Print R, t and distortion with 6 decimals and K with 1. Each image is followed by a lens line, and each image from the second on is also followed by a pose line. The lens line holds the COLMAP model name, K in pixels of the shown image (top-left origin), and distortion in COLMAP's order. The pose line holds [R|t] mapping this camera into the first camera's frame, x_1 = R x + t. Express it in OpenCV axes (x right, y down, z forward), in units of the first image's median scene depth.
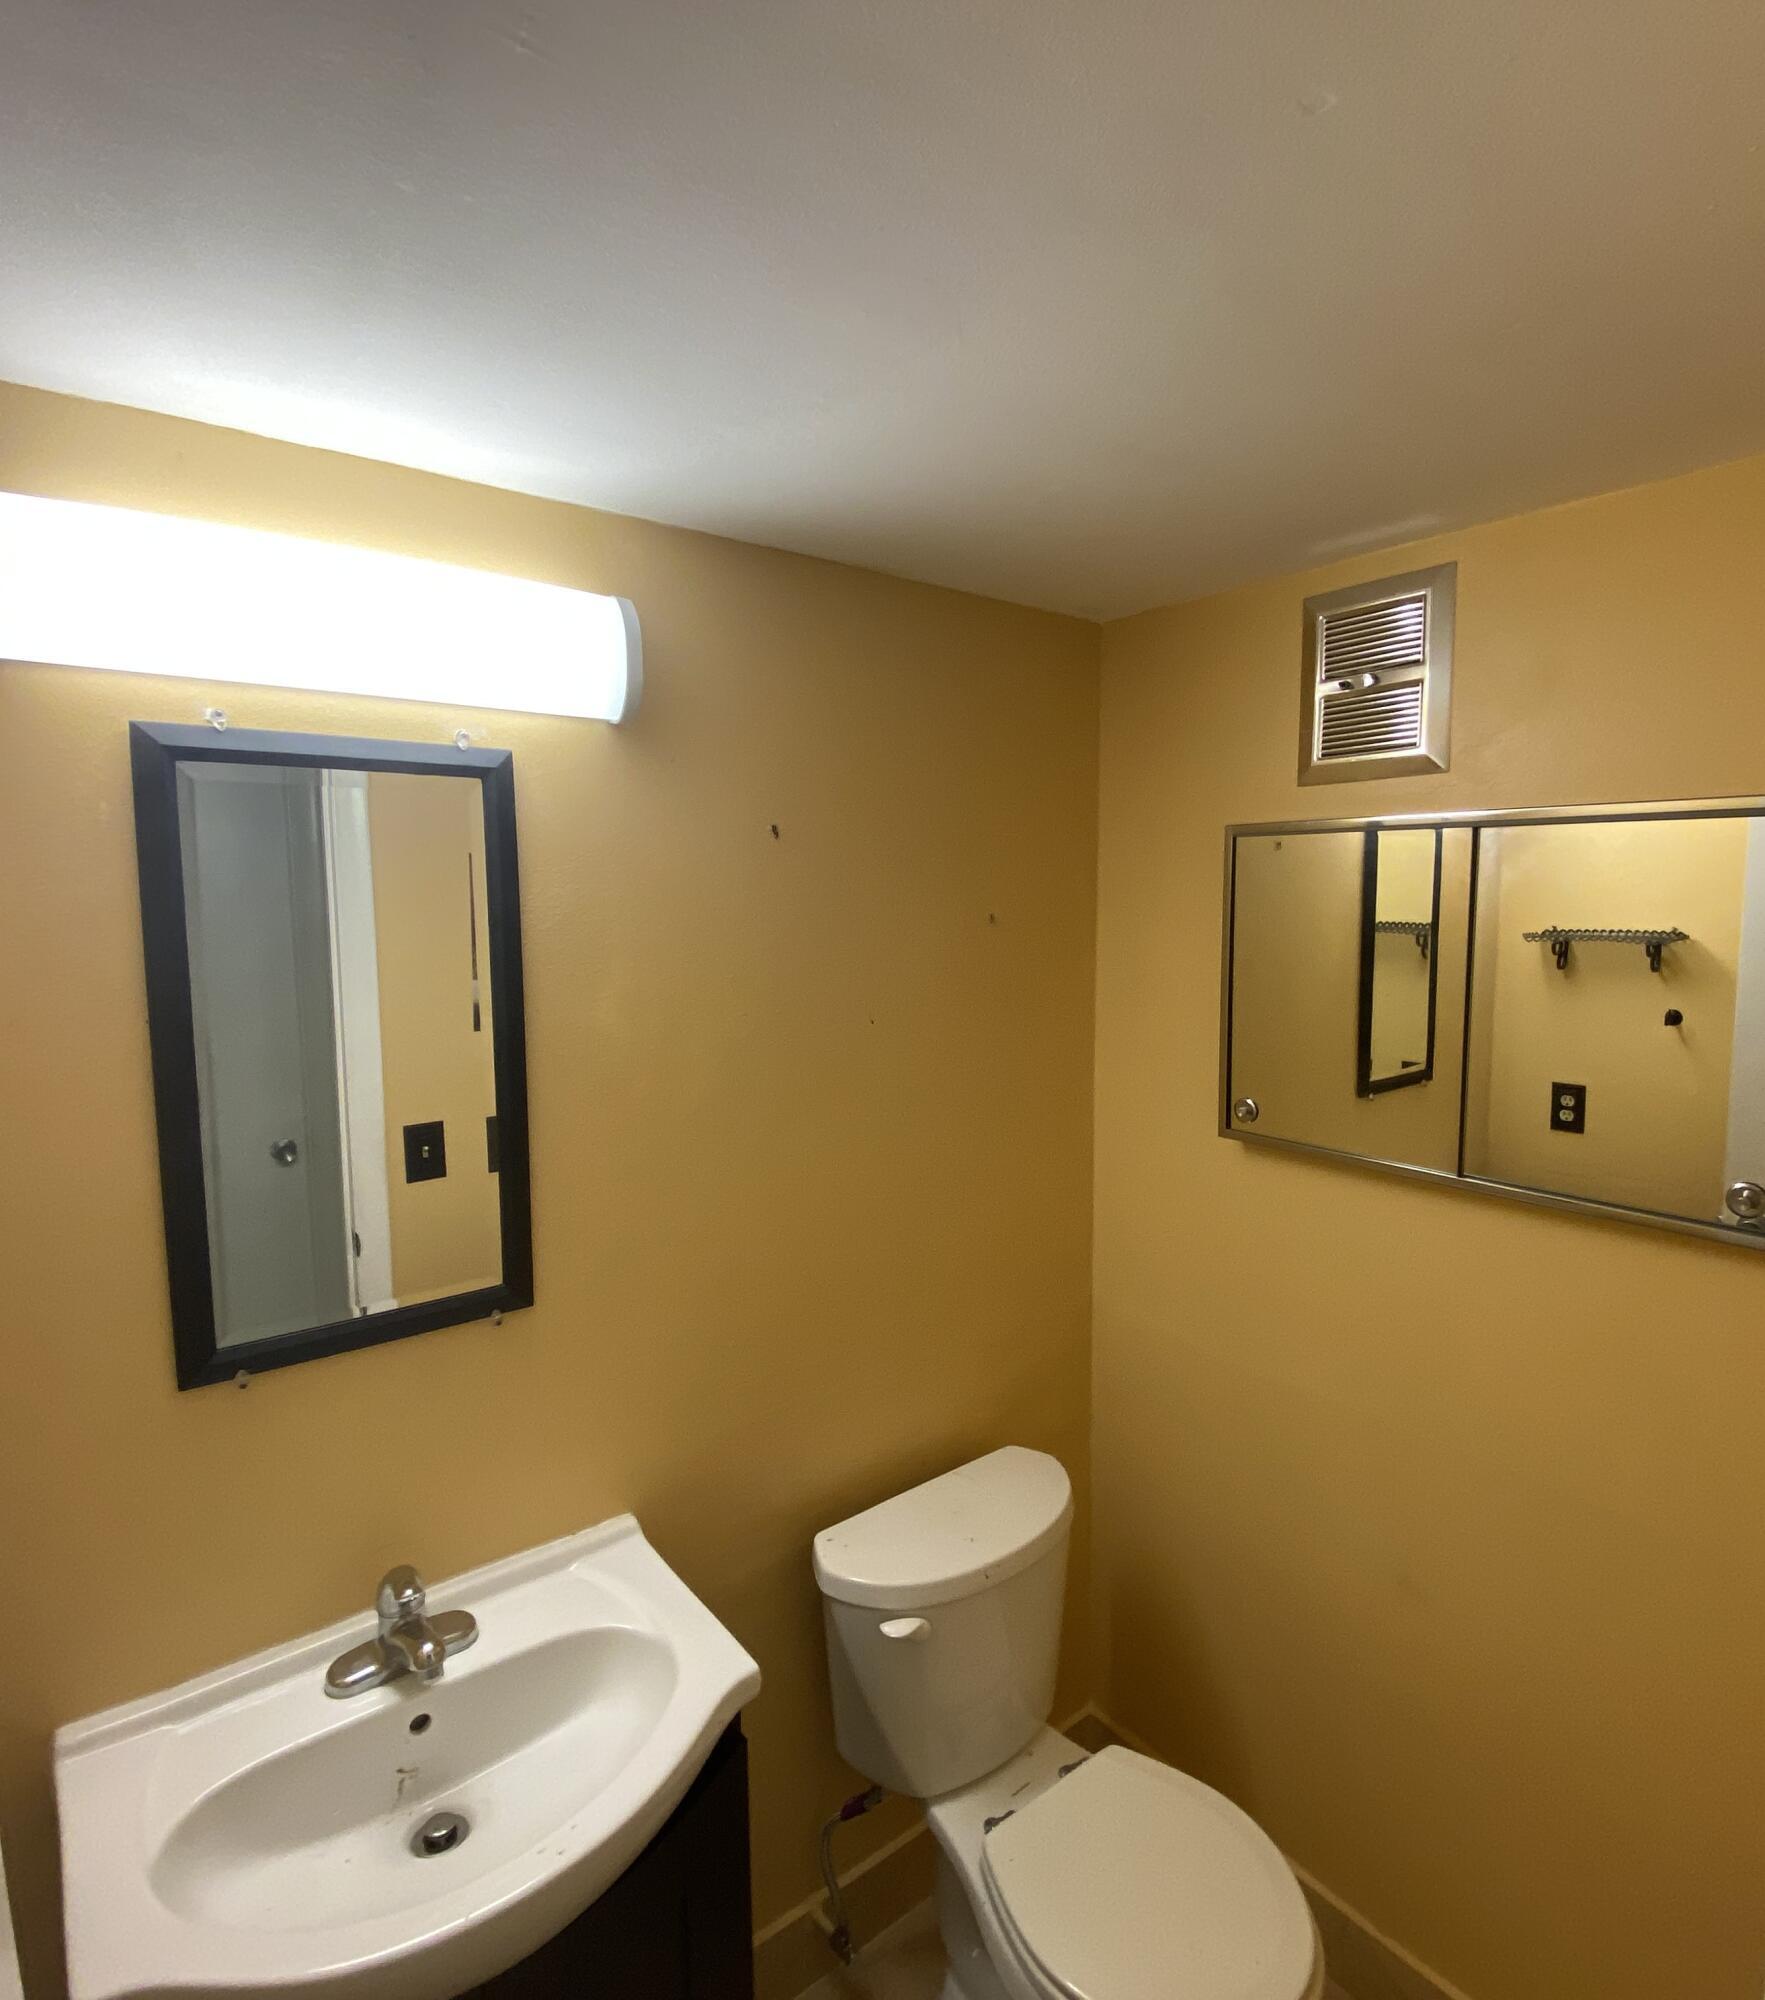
lens RADIAL K [[1061.8, 0, 943.6], [0, 1061.8, 999.3], [0, 0, 1]] dist [0.055333, -0.080243]
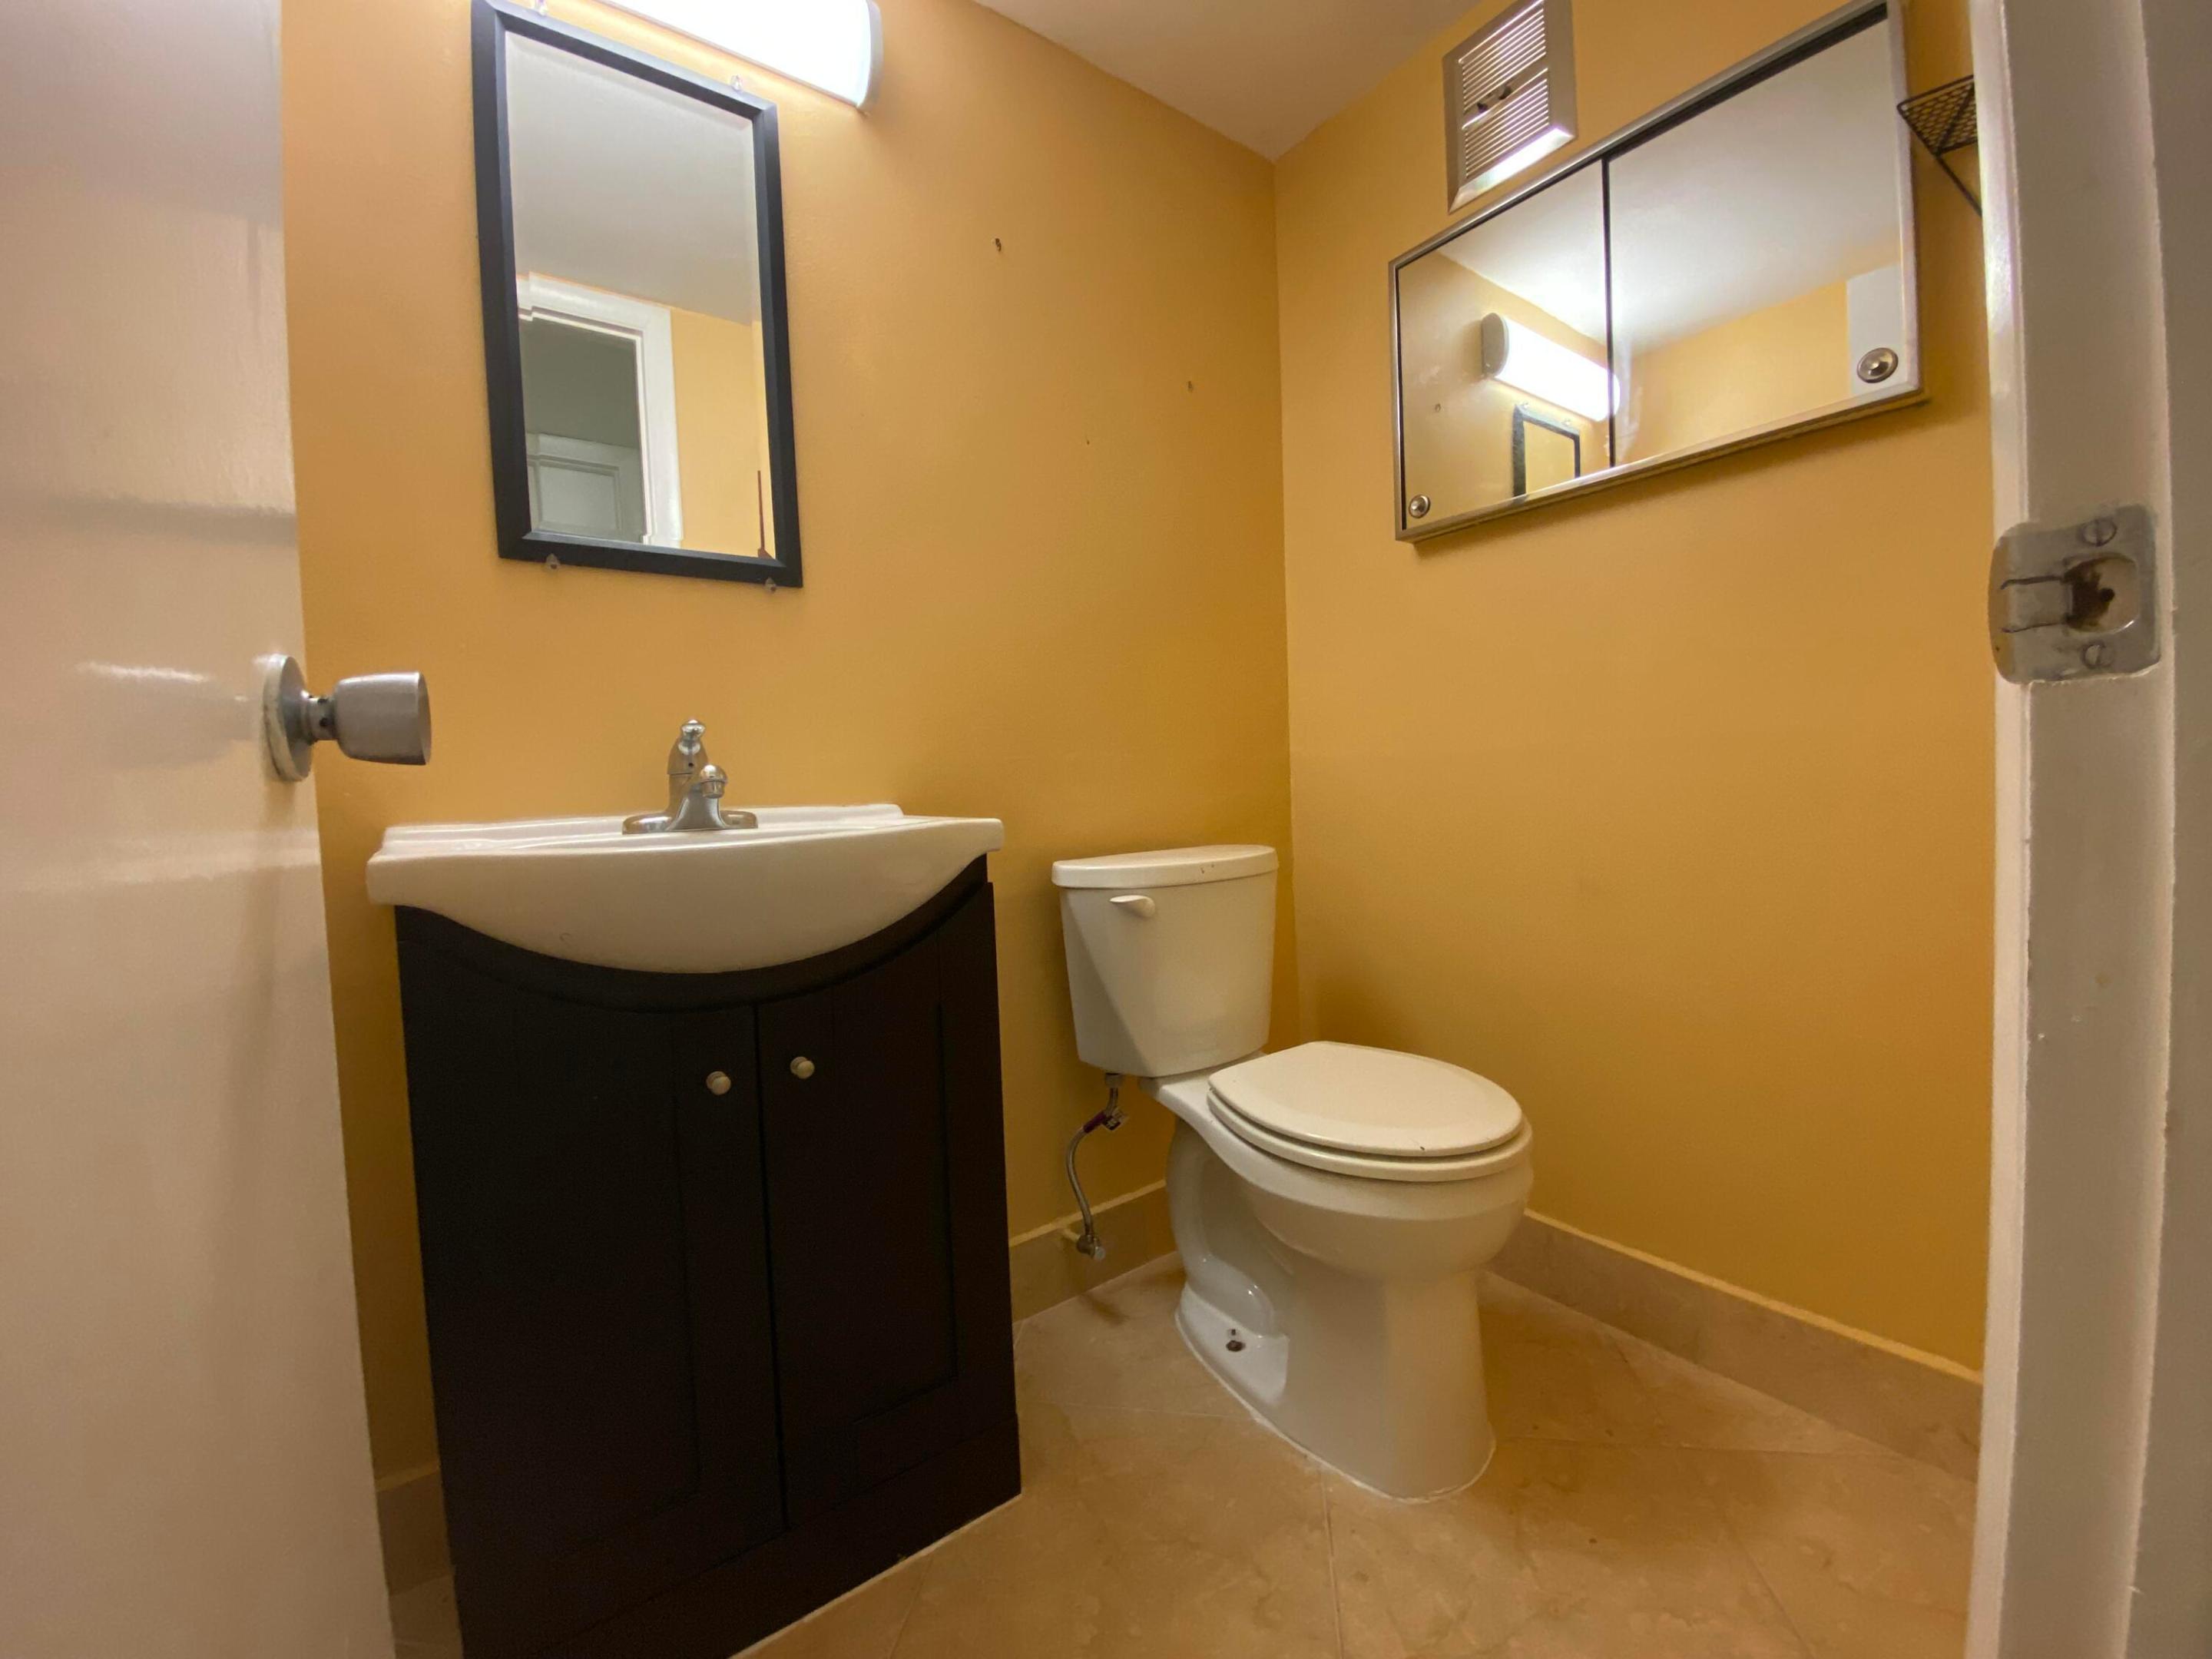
lens RADIAL K [[880.4, 0, 1108.6], [0, 880.4, 827.6], [0, 0, 1]] dist [0.027676, -0.031646]
pose [[0.997625, -0.036073, -0.058675, -0.003848], [0.034312, 0.998938, -0.030746, 0.531444], [0.059722, 0.028659, 0.997804, 0.058382]]
